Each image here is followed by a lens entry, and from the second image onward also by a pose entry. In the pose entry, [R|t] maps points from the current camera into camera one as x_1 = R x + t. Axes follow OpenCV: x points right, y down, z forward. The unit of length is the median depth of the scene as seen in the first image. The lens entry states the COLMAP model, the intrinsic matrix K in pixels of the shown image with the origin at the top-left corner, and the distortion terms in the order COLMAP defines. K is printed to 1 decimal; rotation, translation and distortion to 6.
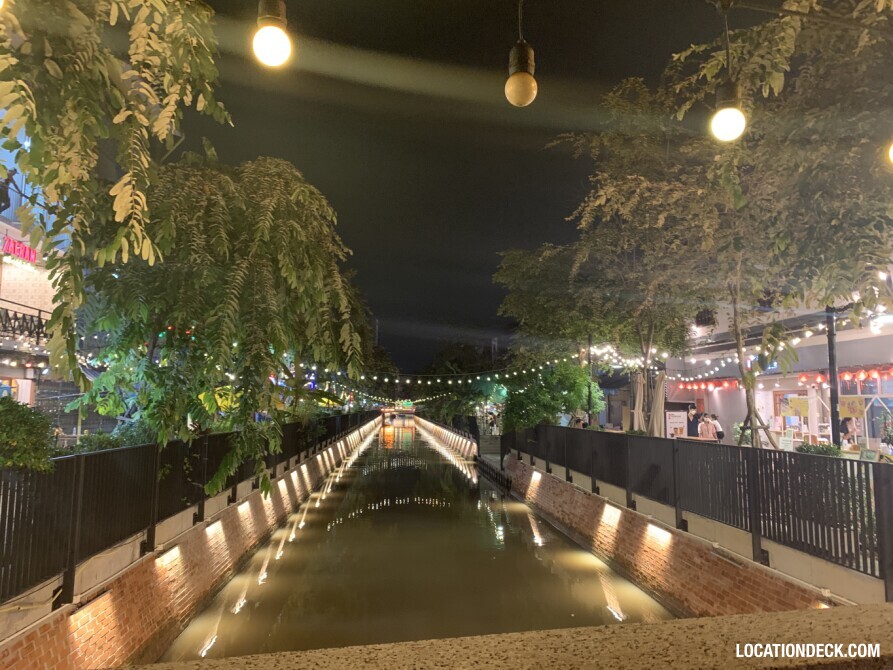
lens RADIAL K [[679.7, 0, 446.5], [0, 679.7, 335.0], [0, 0, 1]] dist [0.041228, -0.059501]
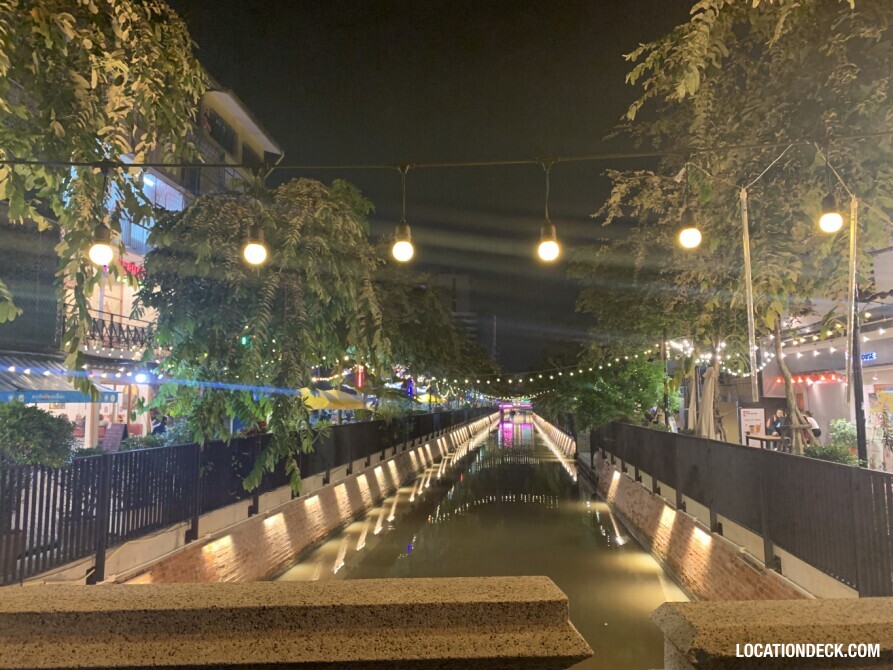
lens RADIAL K [[682.0, 0, 446.5], [0, 682.0, 335.0], [0, 0, 1]] dist [0.073406, -0.127249]
pose [[0.980781, -0.028714, -0.192988, 0.110374], [0.030065, 0.999540, 0.004075, -0.006423], [0.192783, -0.009798, 0.981193, -0.015159]]
